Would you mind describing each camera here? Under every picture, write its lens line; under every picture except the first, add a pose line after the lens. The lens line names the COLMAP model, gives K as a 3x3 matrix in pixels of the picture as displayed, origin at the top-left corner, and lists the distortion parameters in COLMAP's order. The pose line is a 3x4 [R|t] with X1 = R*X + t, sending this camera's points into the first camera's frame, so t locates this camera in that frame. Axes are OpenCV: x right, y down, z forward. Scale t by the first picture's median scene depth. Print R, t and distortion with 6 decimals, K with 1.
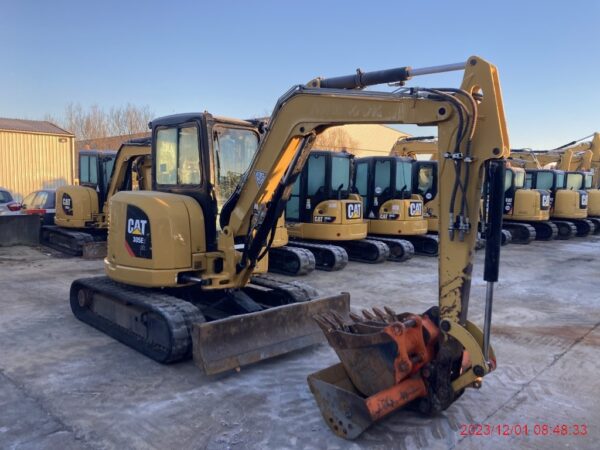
lens RADIAL K [[491.7, 0, 300.1], [0, 491.7, 225.5], [0, 0, 1]] dist [0.022238, -0.014905]
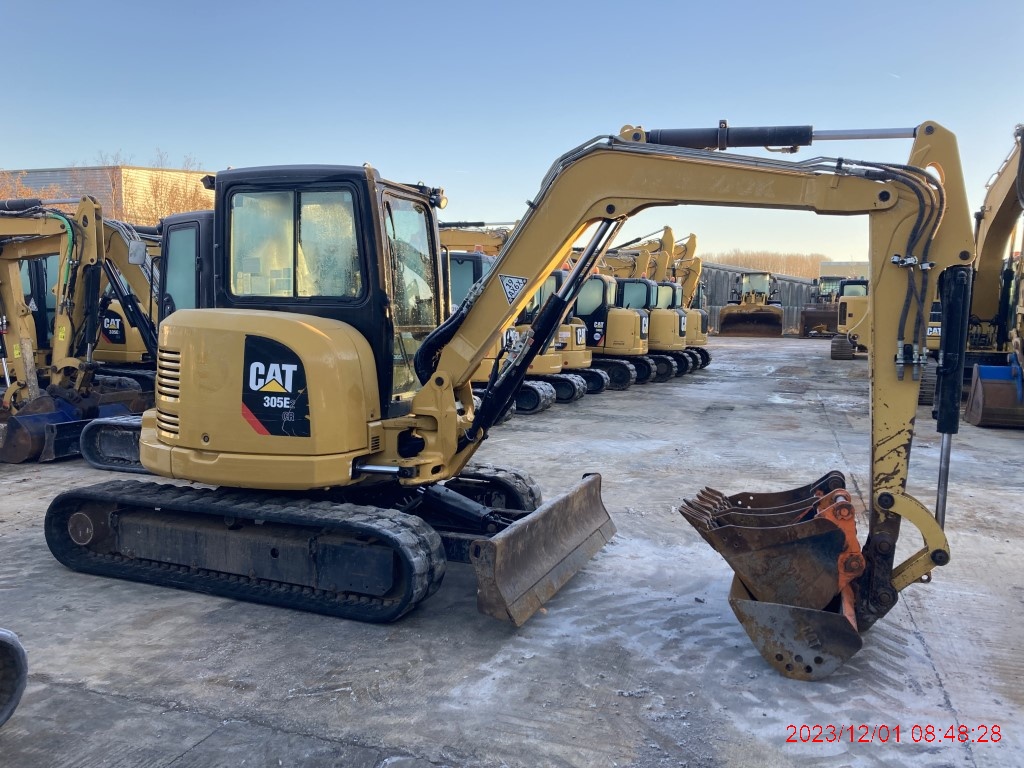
lens RADIAL K [[839.2, 0, 511.4], [0, 839.2, 386.1], [0, 0, 1]] dist [0.022238, -0.014905]
pose [[0.914166, -0.034995, 0.403827, -0.523114], [0.026953, 0.999309, 0.025584, -0.004731], [-0.404443, -0.012503, 0.914478, 0.088144]]
